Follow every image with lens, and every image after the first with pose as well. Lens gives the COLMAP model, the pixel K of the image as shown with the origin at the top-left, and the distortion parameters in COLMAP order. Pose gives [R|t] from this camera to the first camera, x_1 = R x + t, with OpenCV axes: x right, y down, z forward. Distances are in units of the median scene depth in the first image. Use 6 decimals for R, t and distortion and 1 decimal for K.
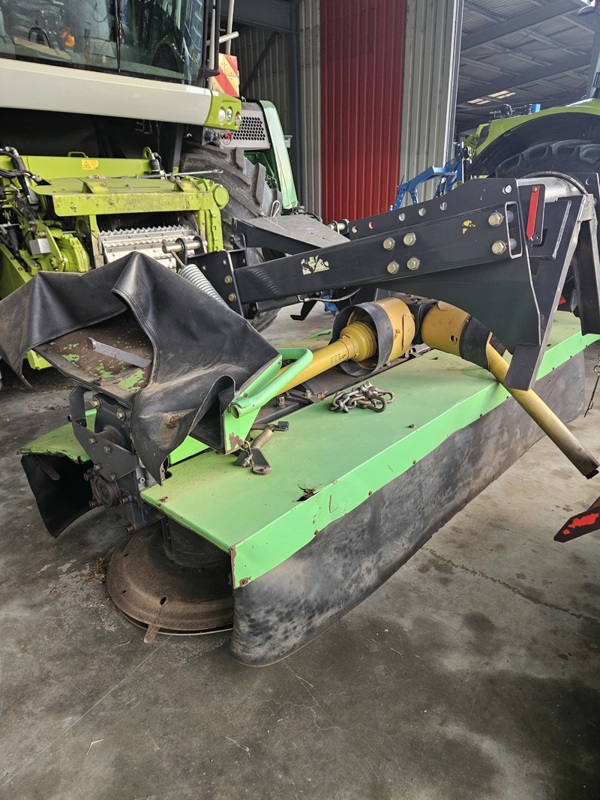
lens RADIAL K [[530.6, 0, 302.7], [0, 530.6, 395.8], [0, 0, 1]] dist [0.056689, -0.037971]
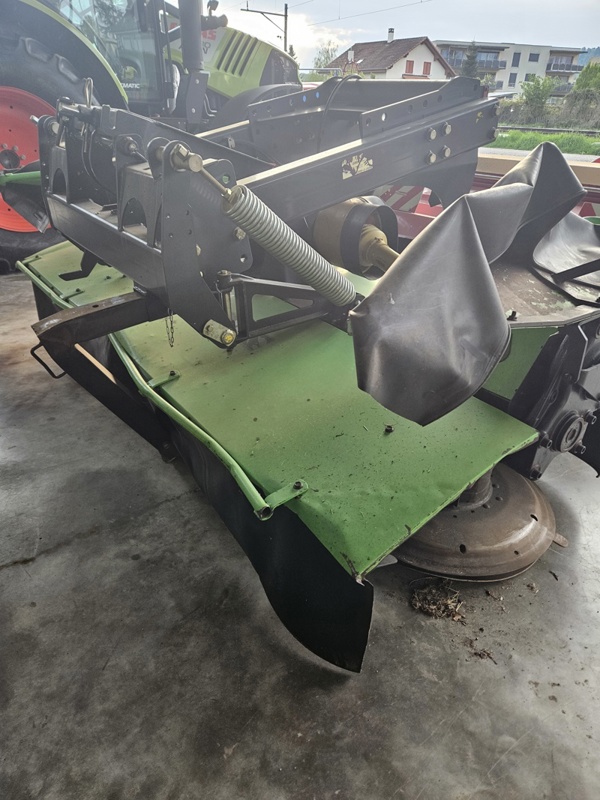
lens RADIAL K [[530.6, 0, 302.7], [0, 530.6, 395.8], [0, 0, 1]] dist [0.056689, -0.037971]
pose [[0.188974, -0.438486, 0.878646, -0.284855], [0.314847, 0.874585, 0.368744, -0.080523], [-0.930140, 0.206956, 0.303330, 0.268720]]
